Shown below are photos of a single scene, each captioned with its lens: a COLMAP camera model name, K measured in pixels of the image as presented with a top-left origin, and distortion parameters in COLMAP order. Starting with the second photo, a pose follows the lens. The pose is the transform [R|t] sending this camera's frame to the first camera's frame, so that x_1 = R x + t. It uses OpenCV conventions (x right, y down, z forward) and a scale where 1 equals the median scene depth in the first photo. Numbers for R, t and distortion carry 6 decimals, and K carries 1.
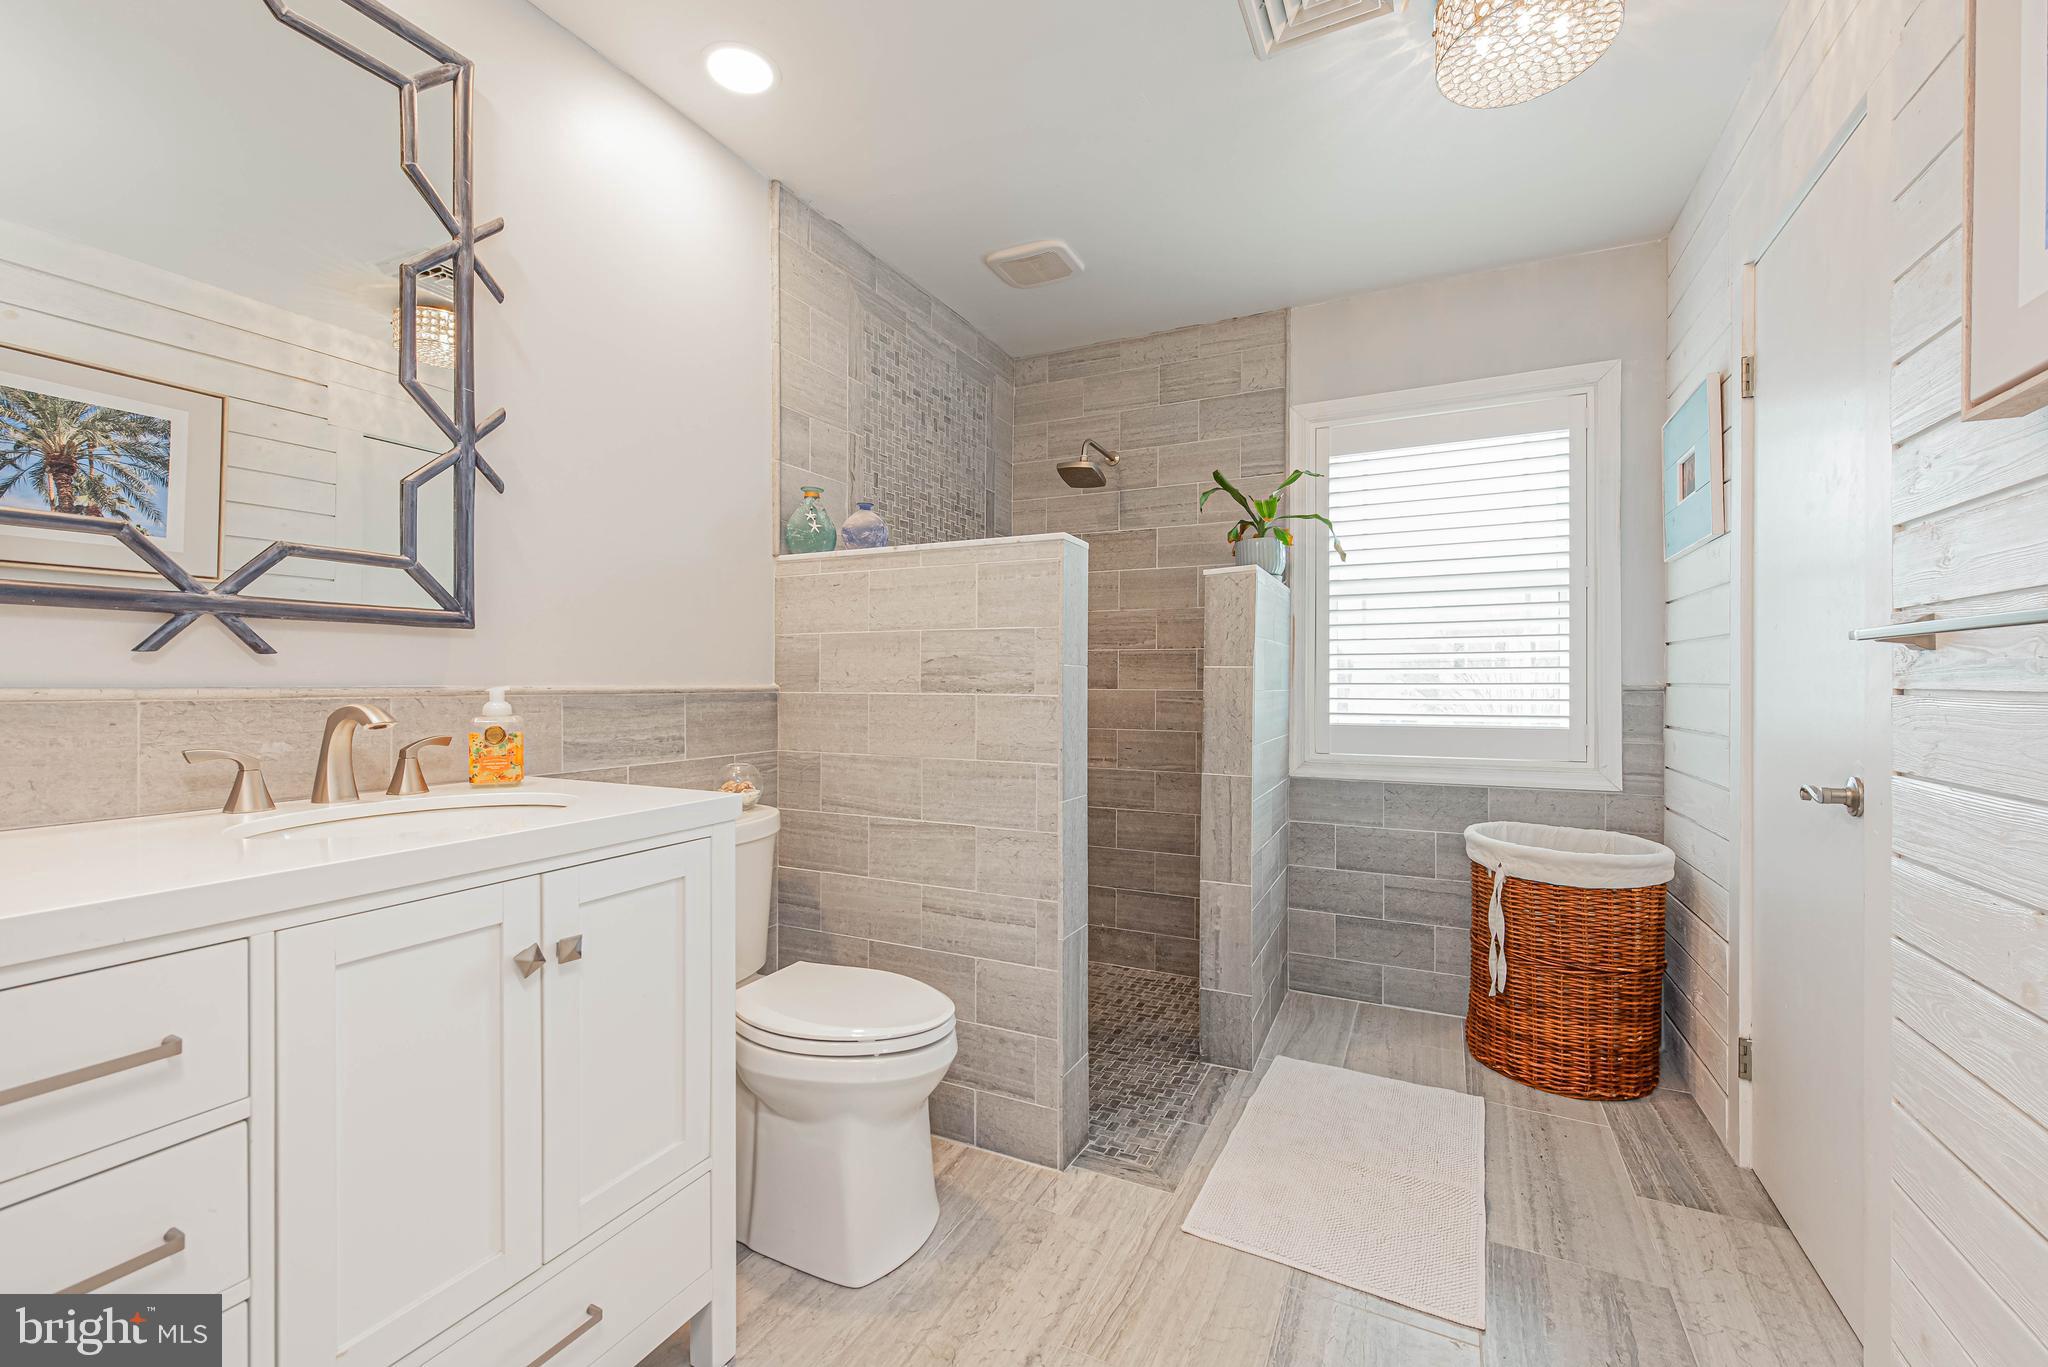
lens RADIAL K [[819.3, 0, 1013.4], [0, 819.3, 687.5], [0, 0, 1]] dist [0.010356, -0.001542]
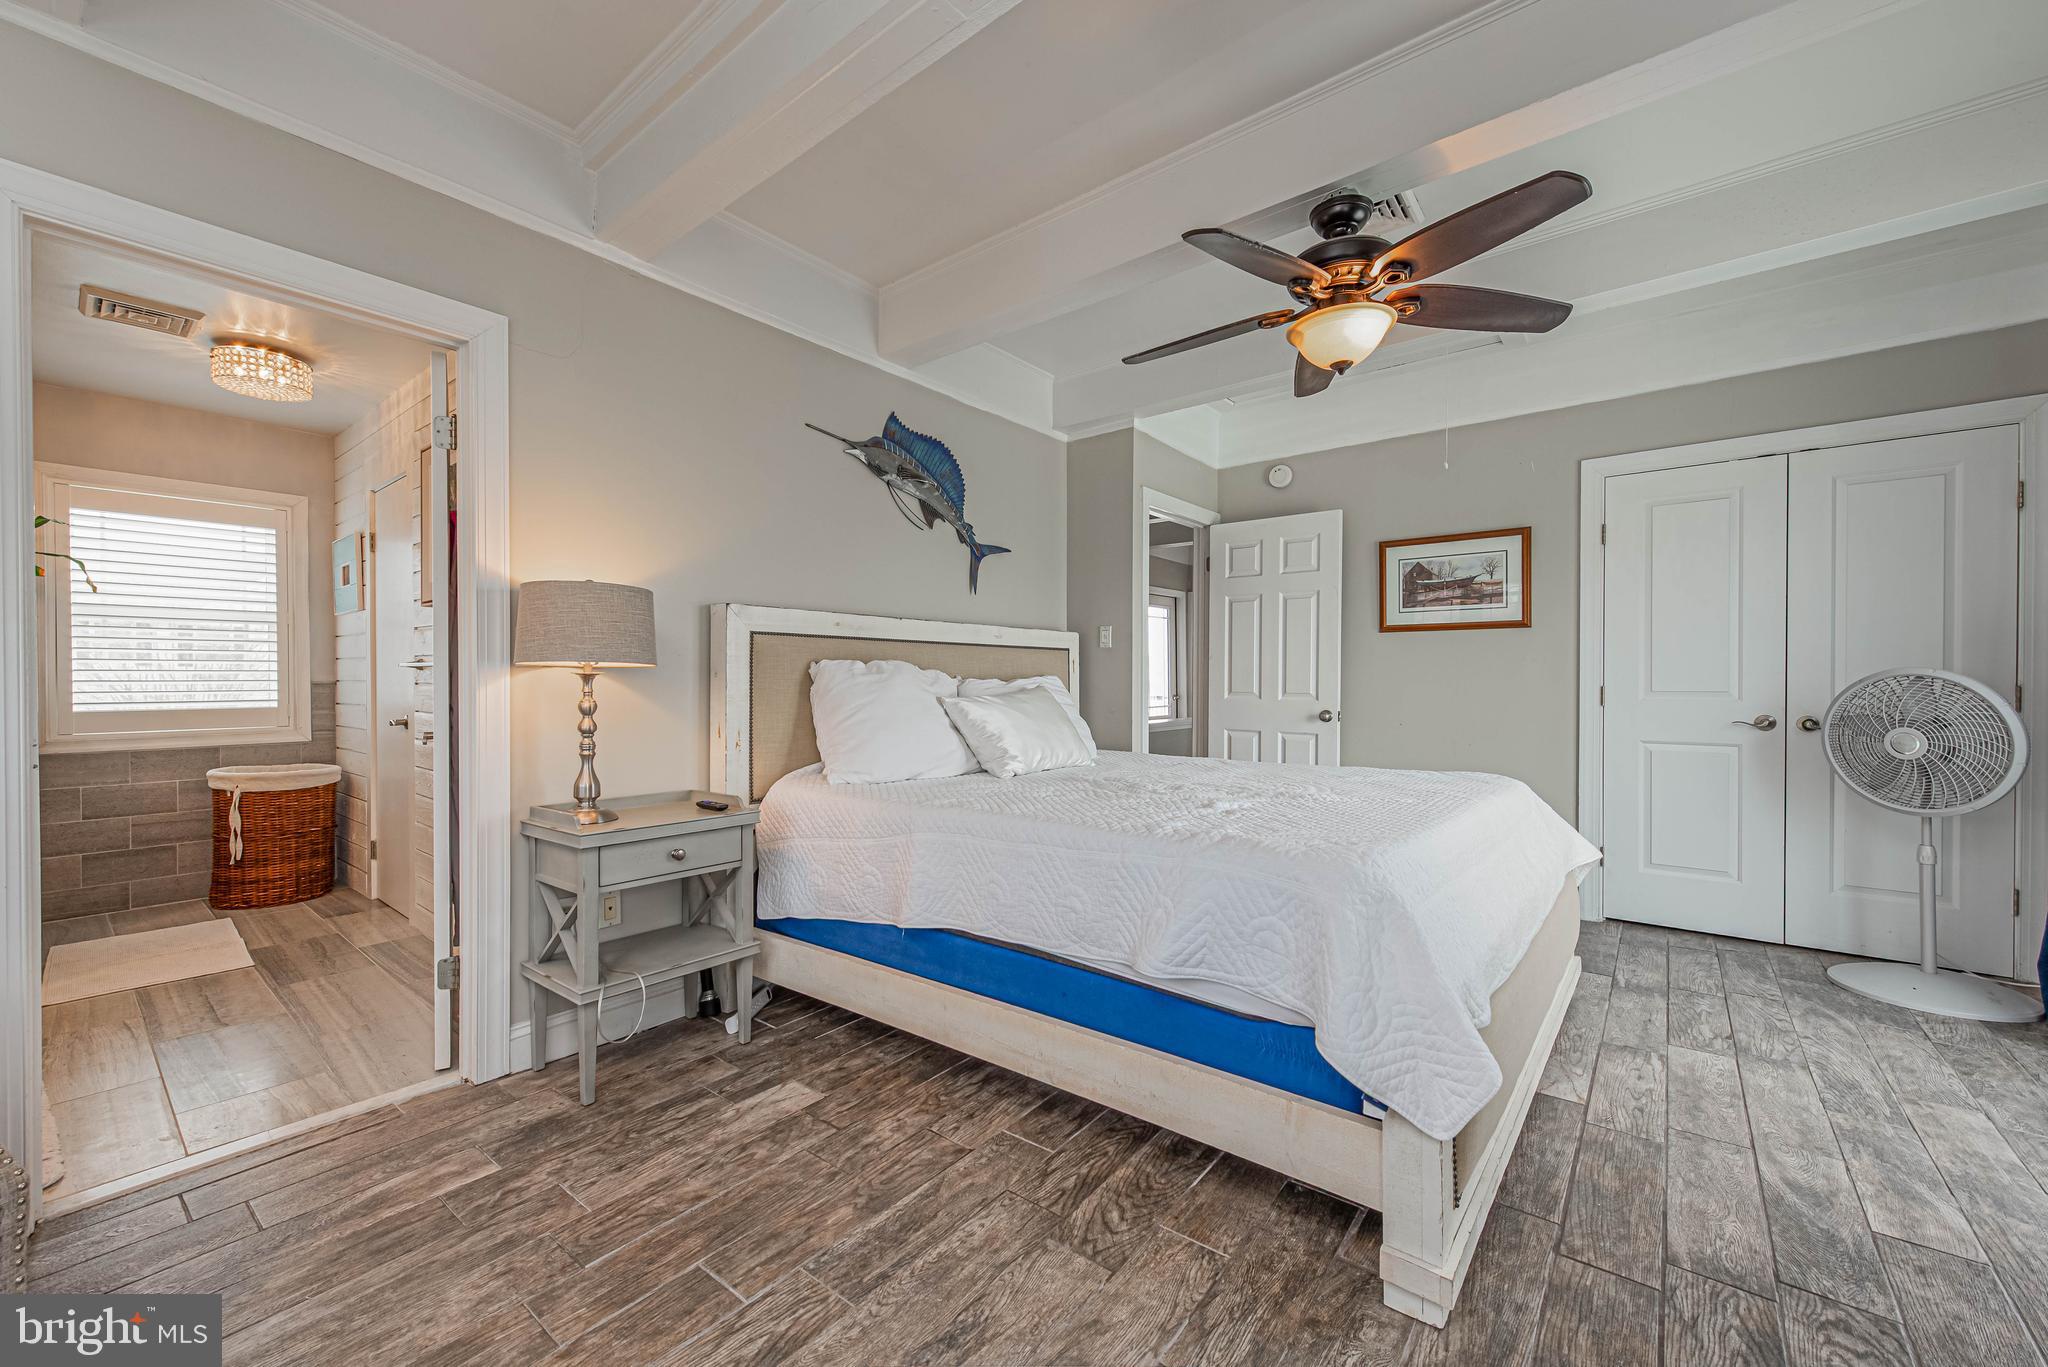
lens RADIAL K [[819.3, 0, 1032.2], [0, 819.3, 681.2], [0, 0, 1]] dist [0.010356, -0.001542]
pose [[0.201215, -0.007927, 0.979515, -0.726923], [0.005868, 0.999959, 0.006887, -0.006120], [-0.979530, 0.004362, 0.201253, -0.928897]]
